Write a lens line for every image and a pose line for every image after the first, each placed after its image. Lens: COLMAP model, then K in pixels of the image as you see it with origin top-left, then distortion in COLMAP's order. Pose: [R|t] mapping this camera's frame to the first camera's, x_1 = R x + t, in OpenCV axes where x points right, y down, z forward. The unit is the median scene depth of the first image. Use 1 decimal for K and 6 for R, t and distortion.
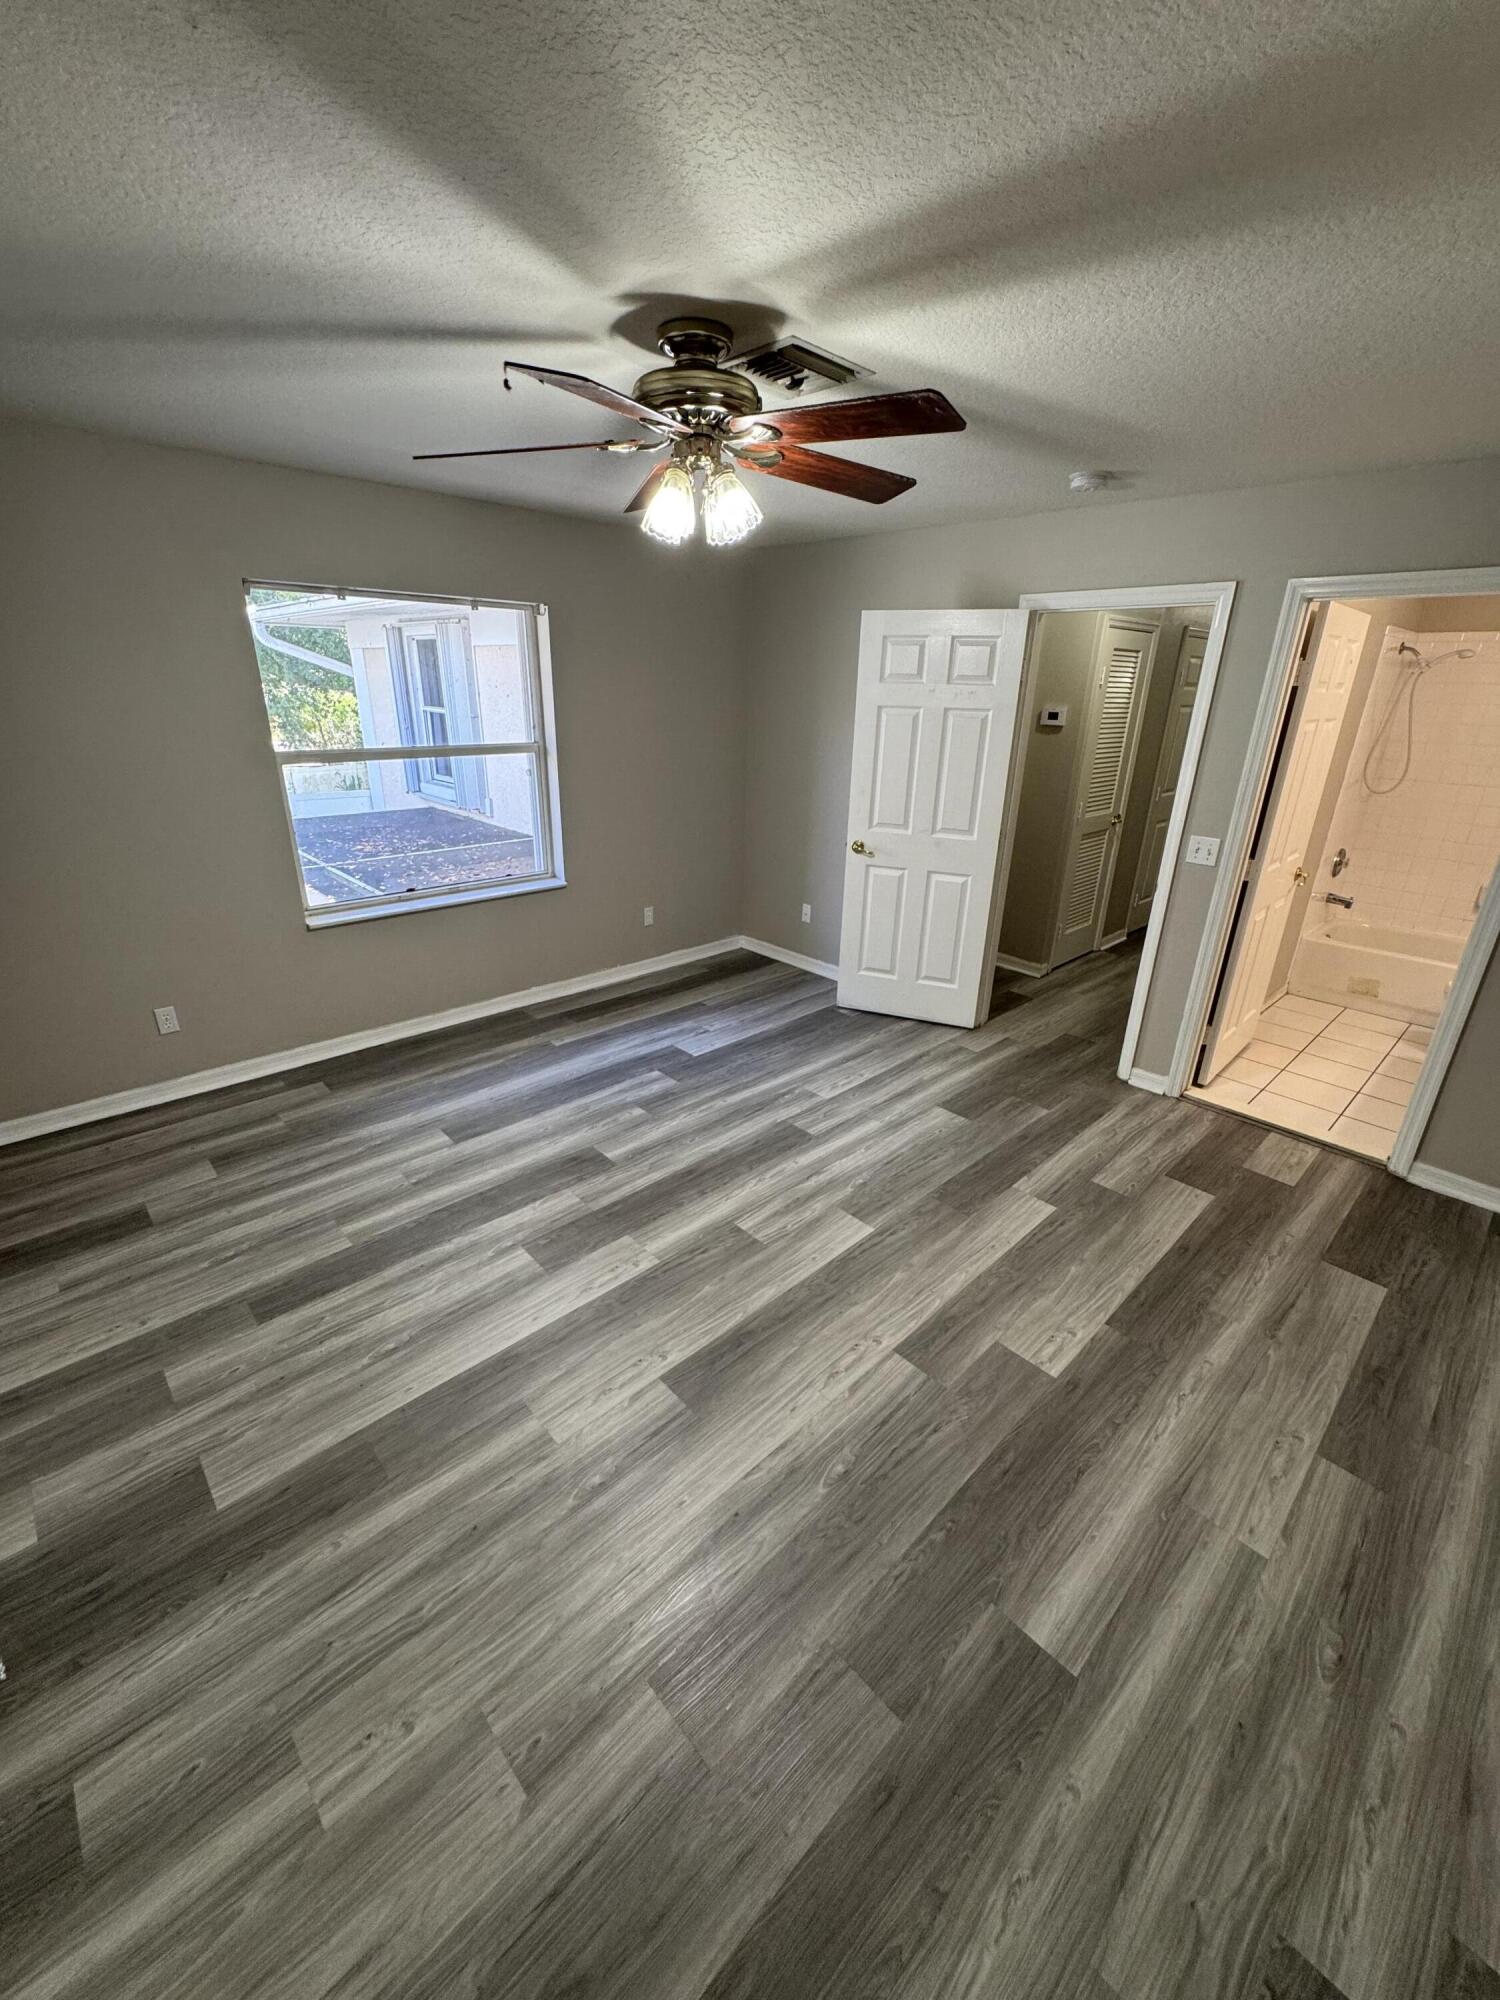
lens RADIAL K [[804.7, 0, 750.0], [0, 804.7, 1000.0], [0, 0, 1]] dist [-0.003991, -0.000143]
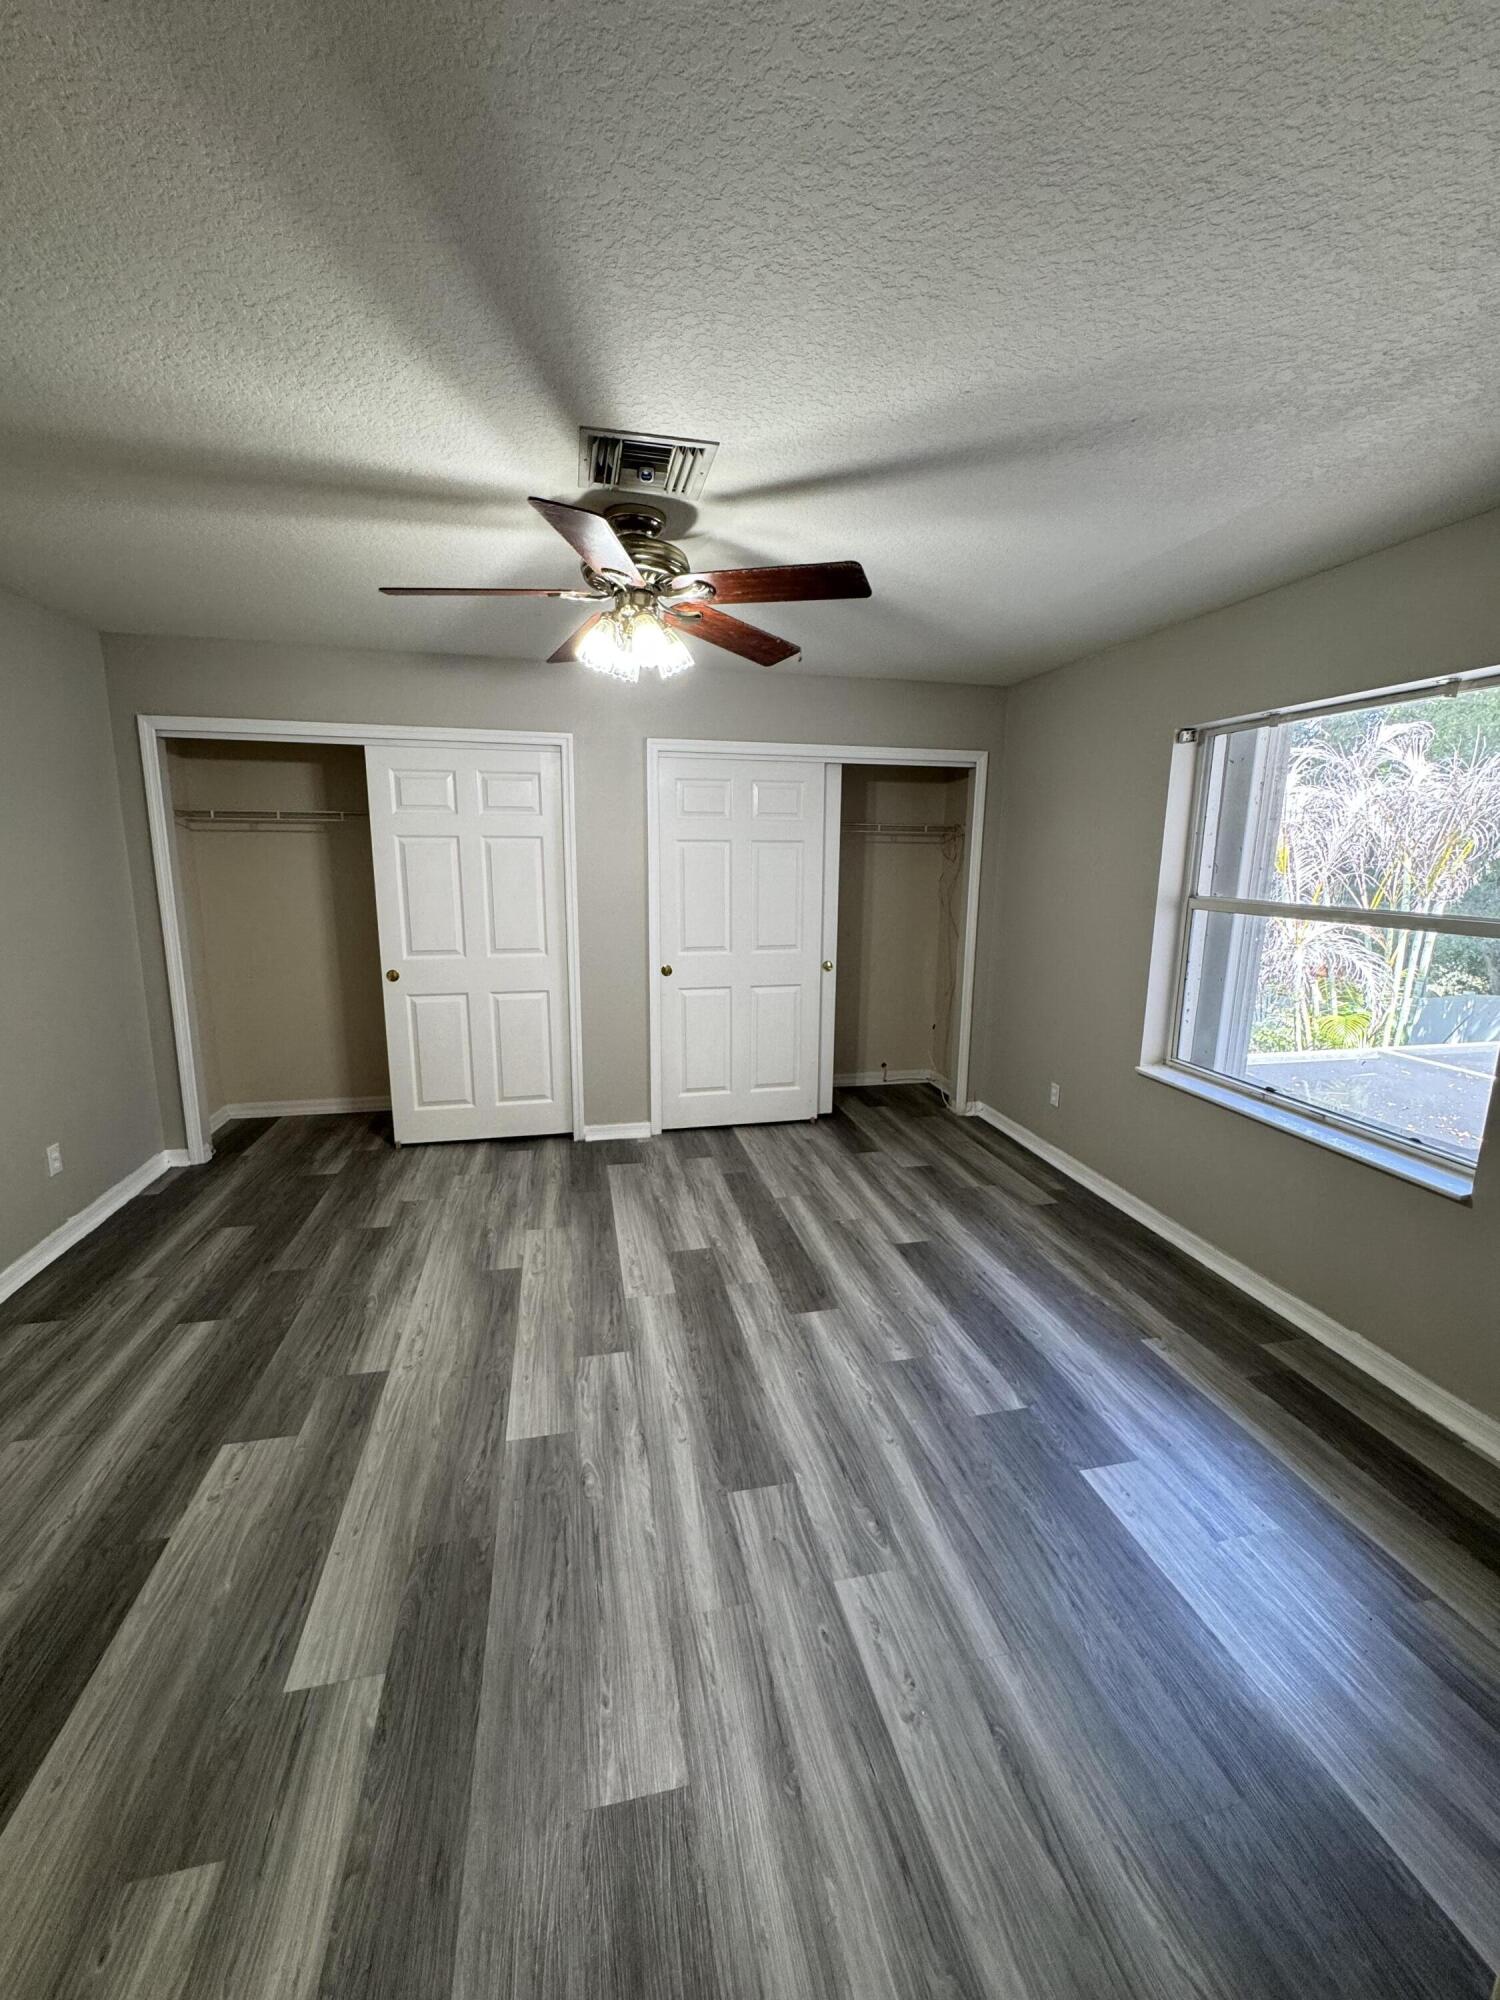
lens RADIAL K [[804.7, 0, 750.0], [0, 804.7, 1000.0], [0, 0, 1]] dist [-0.003991, -0.000143]
pose [[-0.512993, 0.129172, -0.848618, 0.597114], [-0.339749, 0.877327, 0.338922, -0.406665], [0.788295, 0.462182, -0.406176, 1.216840]]
